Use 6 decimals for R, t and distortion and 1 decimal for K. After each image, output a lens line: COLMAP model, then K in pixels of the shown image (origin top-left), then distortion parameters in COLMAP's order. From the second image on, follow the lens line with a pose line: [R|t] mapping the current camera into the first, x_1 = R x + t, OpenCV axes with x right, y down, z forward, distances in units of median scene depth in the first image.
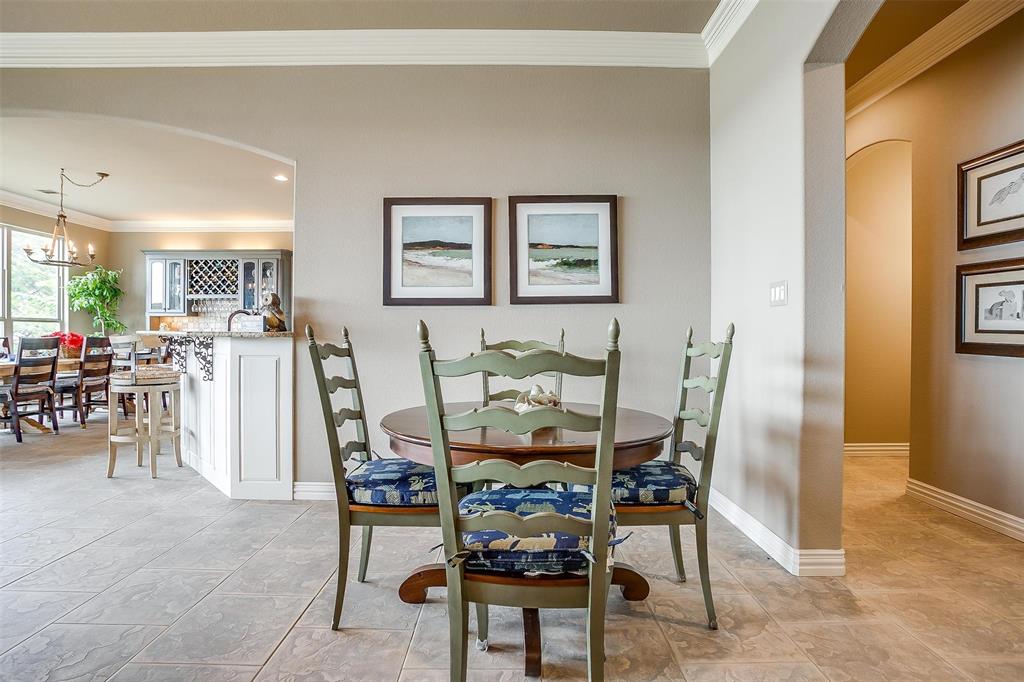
lens RADIAL K [[504.8, 0, 507.2], [0, 504.8, 337.7], [0, 0, 1]] dist [-0.065021, 0.025997]
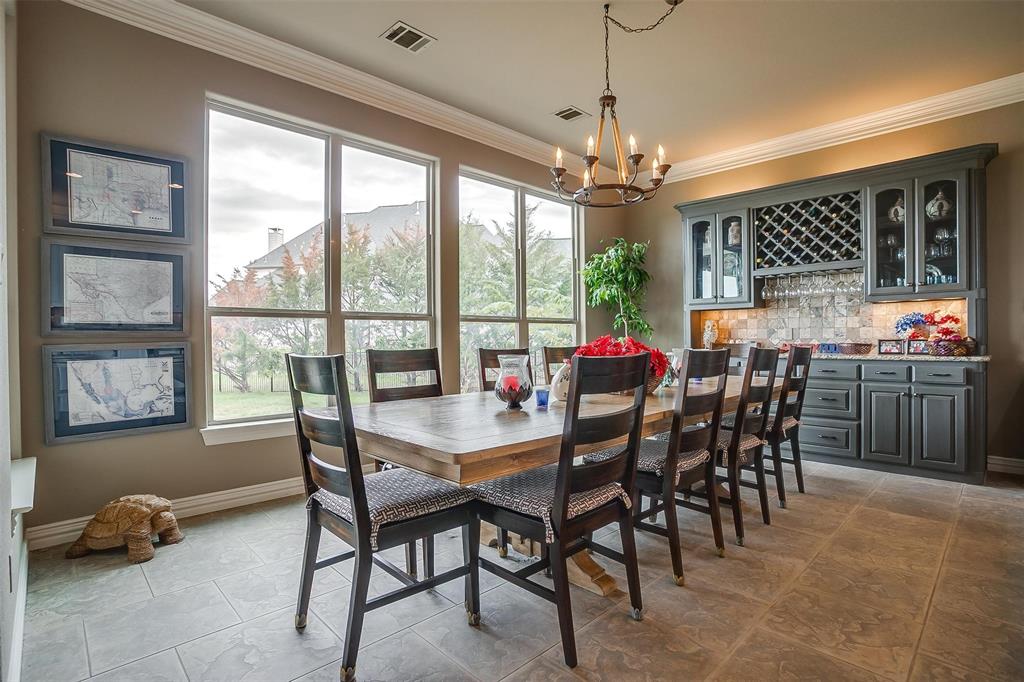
lens RADIAL K [[504.8, 0, 507.2], [0, 504.8, 337.7], [0, 0, 1]] dist [-0.065021, 0.025997]
pose [[0.687477, -0.008041, -0.726162, -0.458557], [0.004379, 0.999966, -0.006926, -0.006258], [0.726193, 0.001582, 0.687489, 0.426743]]
